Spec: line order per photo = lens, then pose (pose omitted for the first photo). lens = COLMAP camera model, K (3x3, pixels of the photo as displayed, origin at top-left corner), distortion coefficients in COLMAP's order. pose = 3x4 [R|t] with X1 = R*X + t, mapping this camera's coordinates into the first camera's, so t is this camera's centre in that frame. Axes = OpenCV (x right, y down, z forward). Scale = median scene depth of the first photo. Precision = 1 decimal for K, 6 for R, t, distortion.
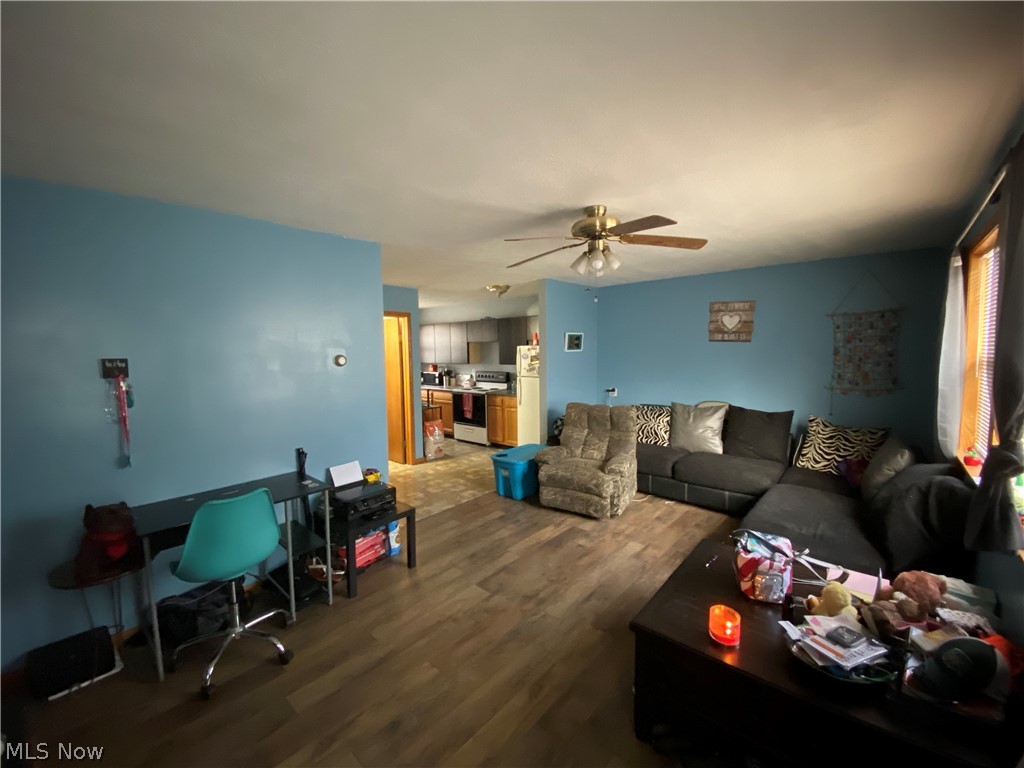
lens RADIAL K [[414.2, 0, 510.3], [0, 414.2, 380.0], [0, 0, 1]] dist [-0.000052, 0.000000]
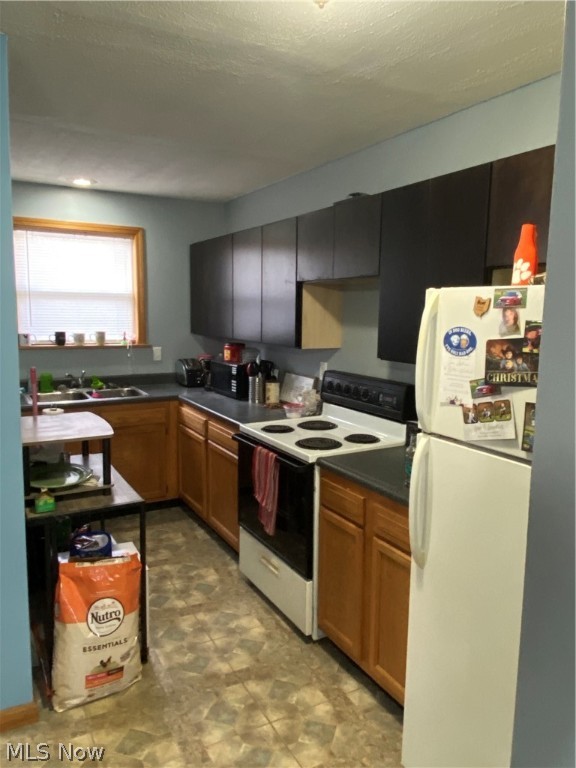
lens RADIAL K [[561.8, 0, 287.2], [0, 561.8, 385.3], [0, 0, 1]] dist [0.055337, 0.000943]
pose [[0.943927, 0.075364, -0.321437, 0.041240], [-0.056217, 0.996069, 0.068451, -0.044687], [0.325333, -0.046542, 0.944454, 0.645334]]
